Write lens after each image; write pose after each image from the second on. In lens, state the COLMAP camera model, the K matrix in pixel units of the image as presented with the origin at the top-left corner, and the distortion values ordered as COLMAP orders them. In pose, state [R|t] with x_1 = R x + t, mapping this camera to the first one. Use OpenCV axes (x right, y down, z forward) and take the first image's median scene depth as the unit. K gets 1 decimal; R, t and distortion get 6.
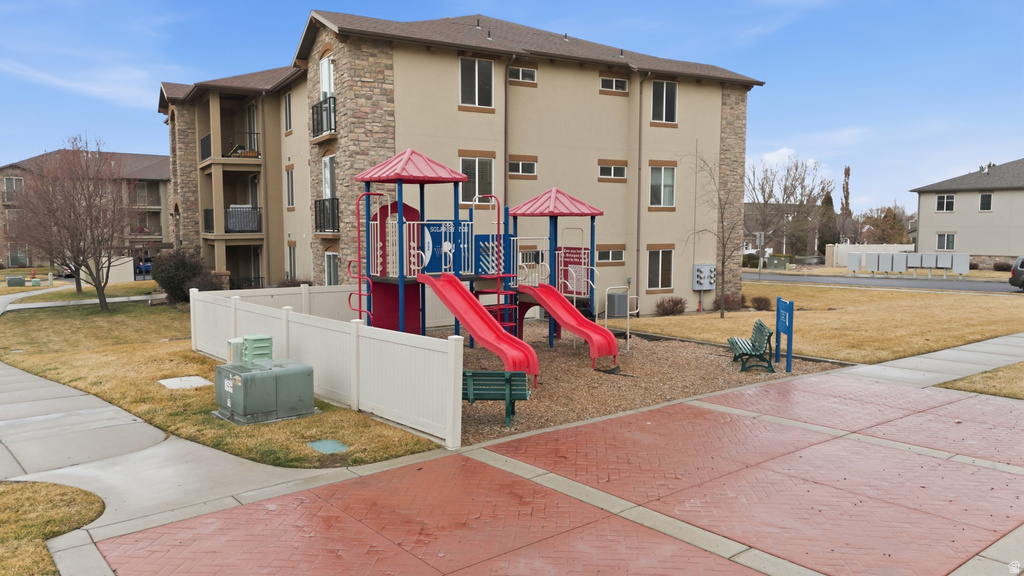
lens RADIAL K [[750.1, 0, 512.0], [0, 750.1, 288.0], [0, 0, 1]] dist [0.124114, -0.166275]
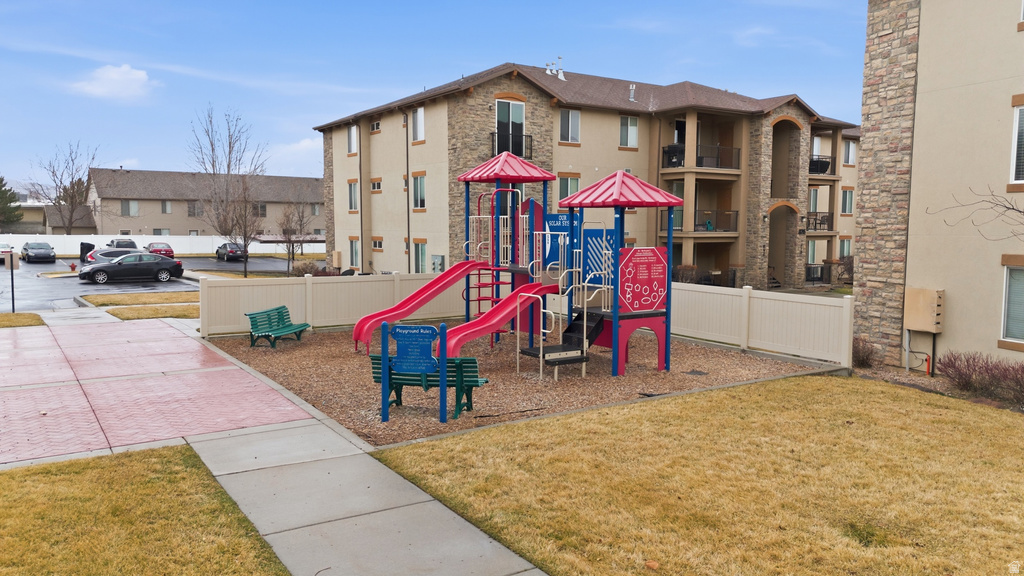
lens RADIAL K [[750.1, 0, 512.0], [0, 750.1, 288.0], [0, 0, 1]] dist [0.124114, -0.166275]
pose [[-0.105956, 0.079130, -0.991217, 0.853486], [-0.092799, 0.991691, 0.089088, -0.070562], [0.990031, 0.101423, -0.097732, 0.976670]]
